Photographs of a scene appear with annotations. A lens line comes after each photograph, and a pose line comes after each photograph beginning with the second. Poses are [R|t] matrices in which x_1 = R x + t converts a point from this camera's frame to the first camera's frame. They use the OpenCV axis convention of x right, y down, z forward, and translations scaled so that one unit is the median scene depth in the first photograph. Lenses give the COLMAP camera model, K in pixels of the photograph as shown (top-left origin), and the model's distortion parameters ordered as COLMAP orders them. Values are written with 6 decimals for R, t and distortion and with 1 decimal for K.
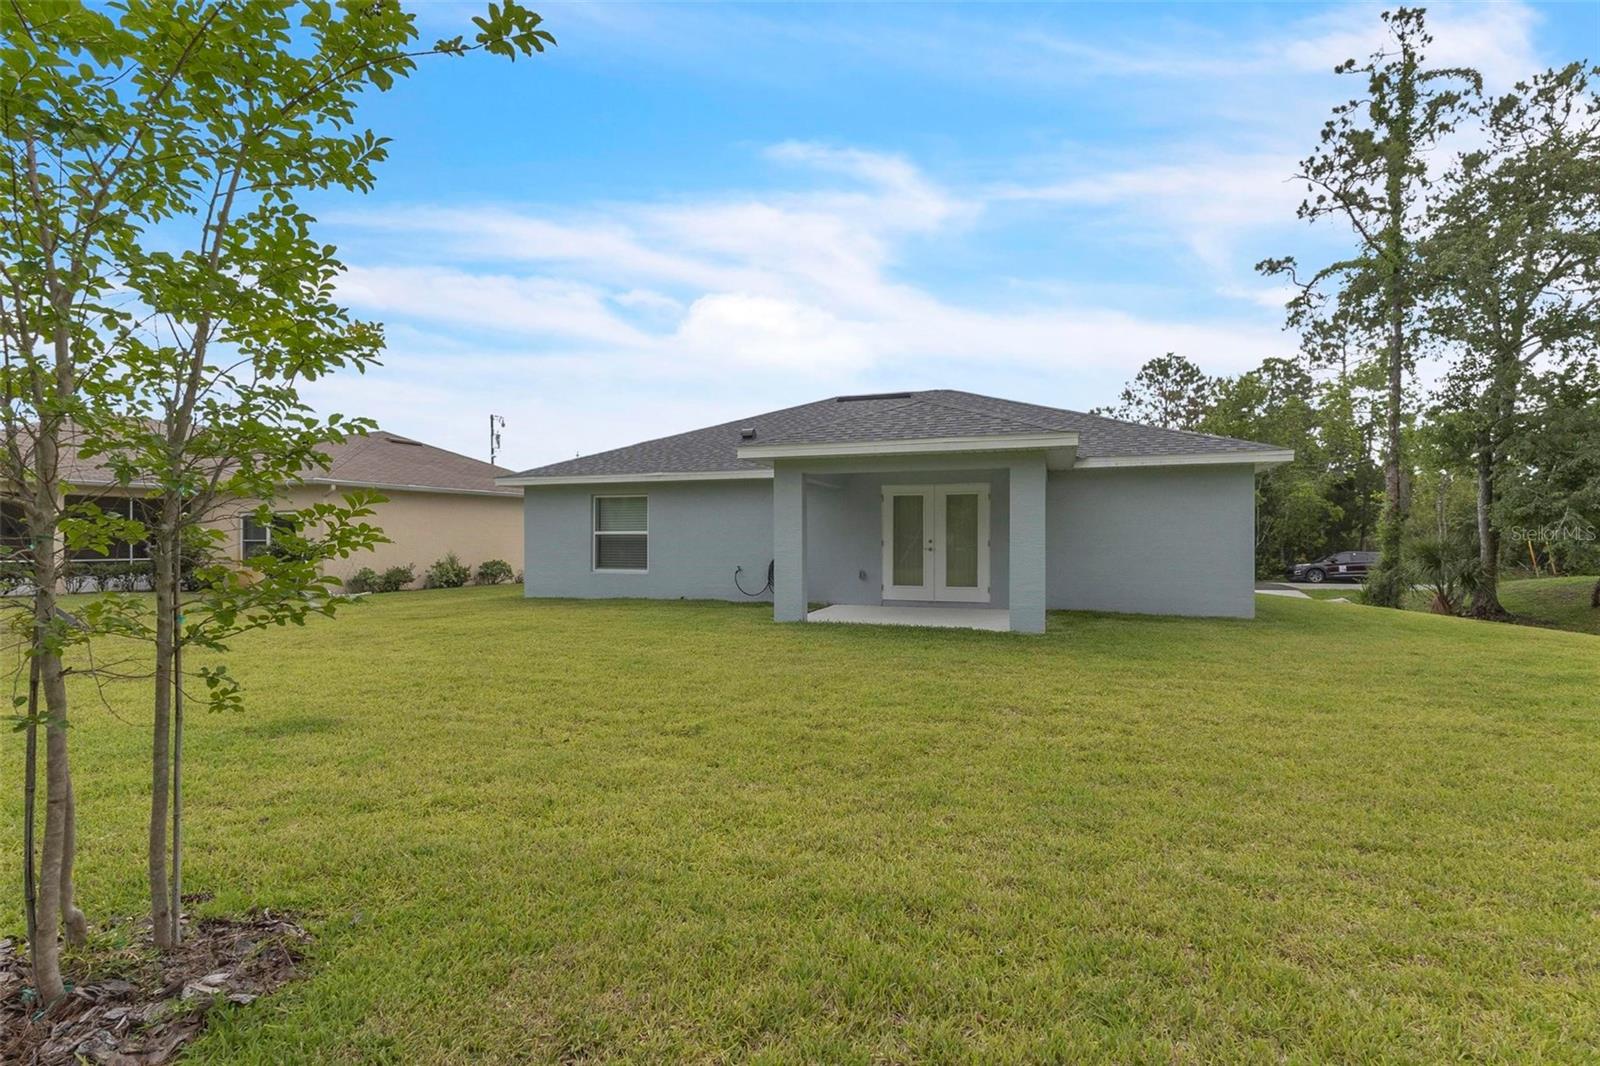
lens RADIAL K [[753.2, 0, 800.0], [0, 753.2, 533.0], [0, 0, 1]] dist [0.031392, -0.009324]
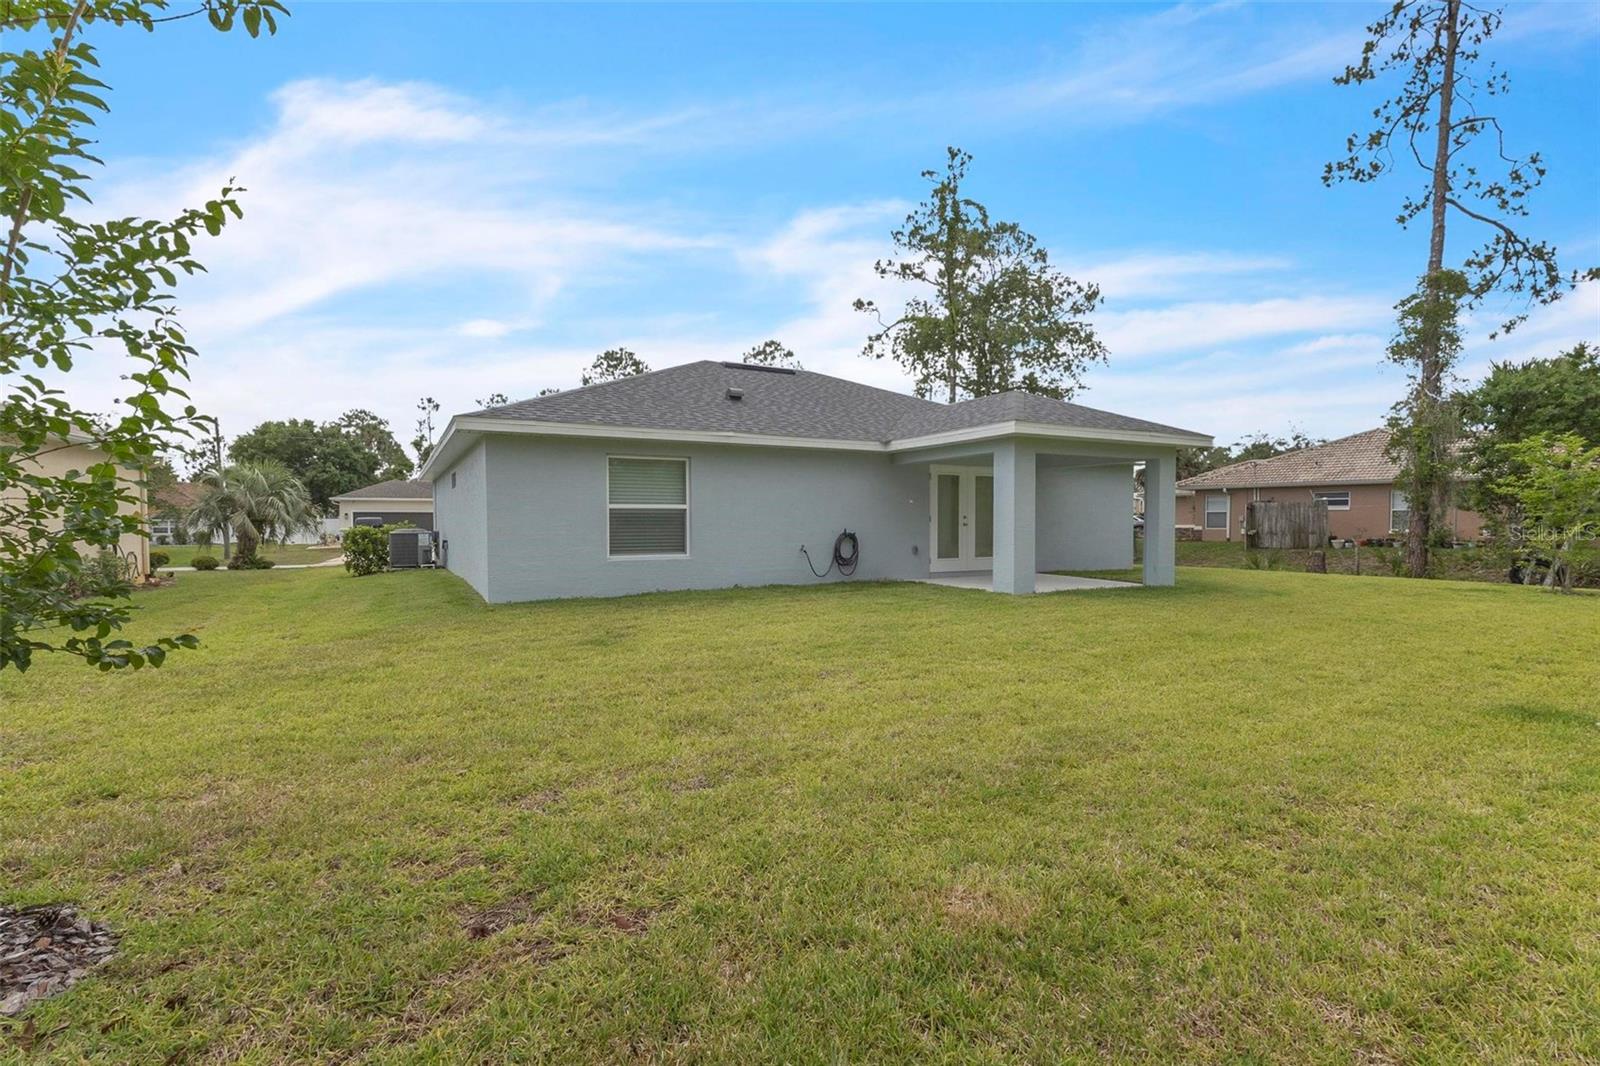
lens RADIAL K [[753.2, 0, 800.0], [0, 753.2, 533.0], [0, 0, 1]] dist [0.031392, -0.009324]
pose [[0.673260, -0.015061, 0.739252, -0.704805], [-0.003215, 0.999723, 0.023295, 0.008333], [-0.739399, -0.018060, 0.673026, 0.382677]]
